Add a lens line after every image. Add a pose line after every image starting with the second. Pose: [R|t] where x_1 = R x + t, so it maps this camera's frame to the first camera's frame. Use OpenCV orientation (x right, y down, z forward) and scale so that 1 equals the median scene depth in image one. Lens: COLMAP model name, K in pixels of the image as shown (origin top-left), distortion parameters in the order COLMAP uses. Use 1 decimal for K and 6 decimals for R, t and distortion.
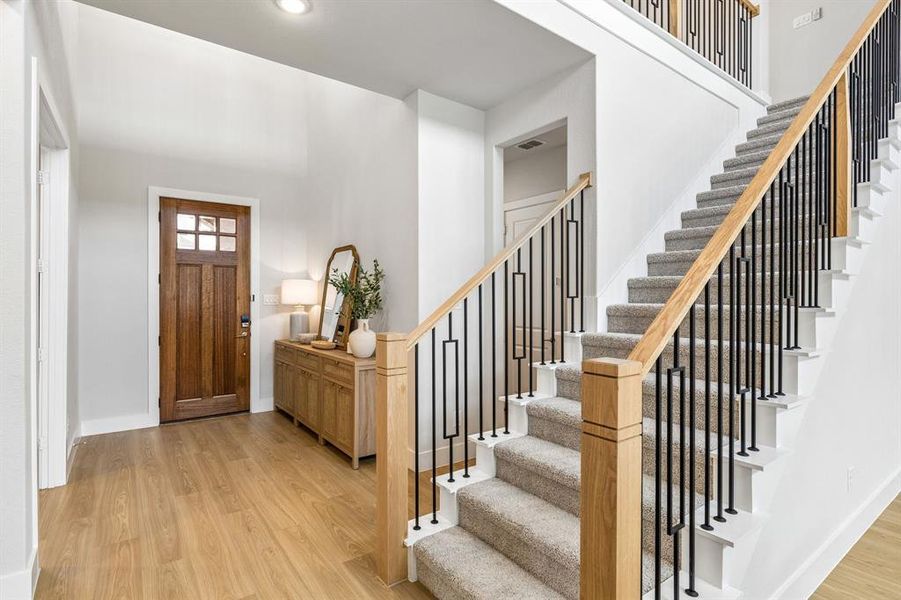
lens RADIAL K [[433.8, 0, 448.4], [0, 433.8, 299.7], [0, 0, 1]] dist [-0.003135, -0.000719]
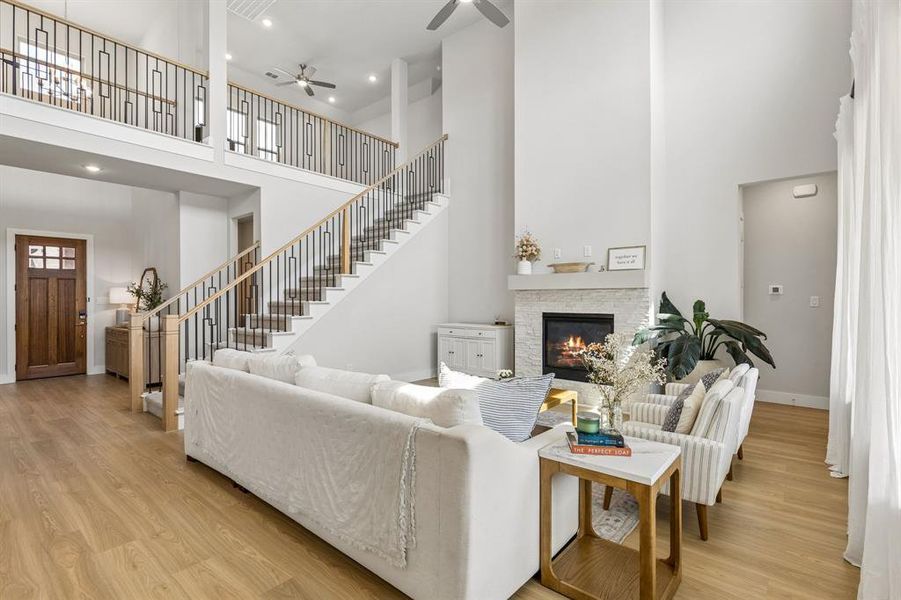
lens RADIAL K [[433.8, 0, 467.2], [0, 433.8, 297.9], [0, 0, 1]] dist [-0.003135, -0.000719]
pose [[0.972256, -0.005691, 0.233851, 0.507729], [0.006549, 0.999974, -0.002894, 0.003525], [-0.233828, 0.004345, 0.972268, -0.824030]]
